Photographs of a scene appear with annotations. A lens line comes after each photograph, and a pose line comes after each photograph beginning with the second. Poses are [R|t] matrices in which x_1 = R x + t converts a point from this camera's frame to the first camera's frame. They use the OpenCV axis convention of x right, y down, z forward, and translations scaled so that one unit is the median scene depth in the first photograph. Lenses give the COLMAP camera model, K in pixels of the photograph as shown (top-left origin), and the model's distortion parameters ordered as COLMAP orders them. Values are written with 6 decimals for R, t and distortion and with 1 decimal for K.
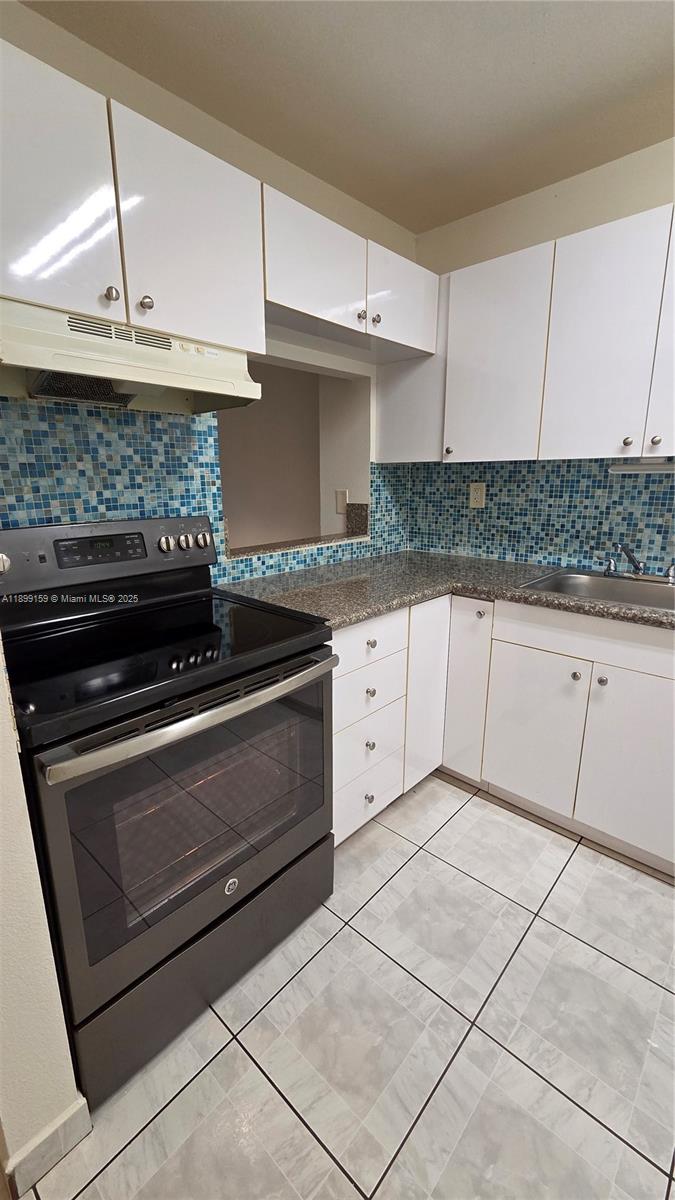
lens RADIAL K [[493.1, 0, 332.1], [0, 493.1, 594.8], [0, 0, 1]] dist [0.004604, -0.002228]
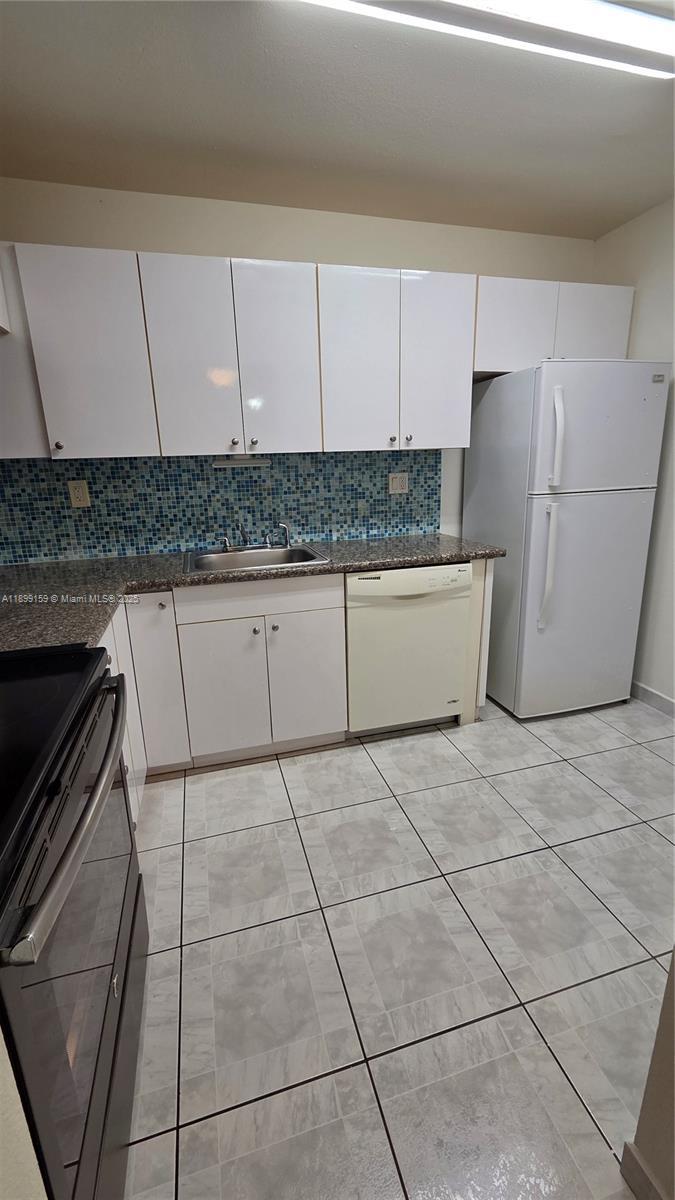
lens RADIAL K [[493.1, 0, 334.1], [0, 493.1, 596.9], [0, 0, 1]] dist [0.004604, -0.002228]
pose [[0.522145, -0.232260, 0.820622, -0.312428], [0.225721, 0.965526, 0.129650, -0.026678], [-0.822445, 0.117535, 0.556570, 0.109088]]
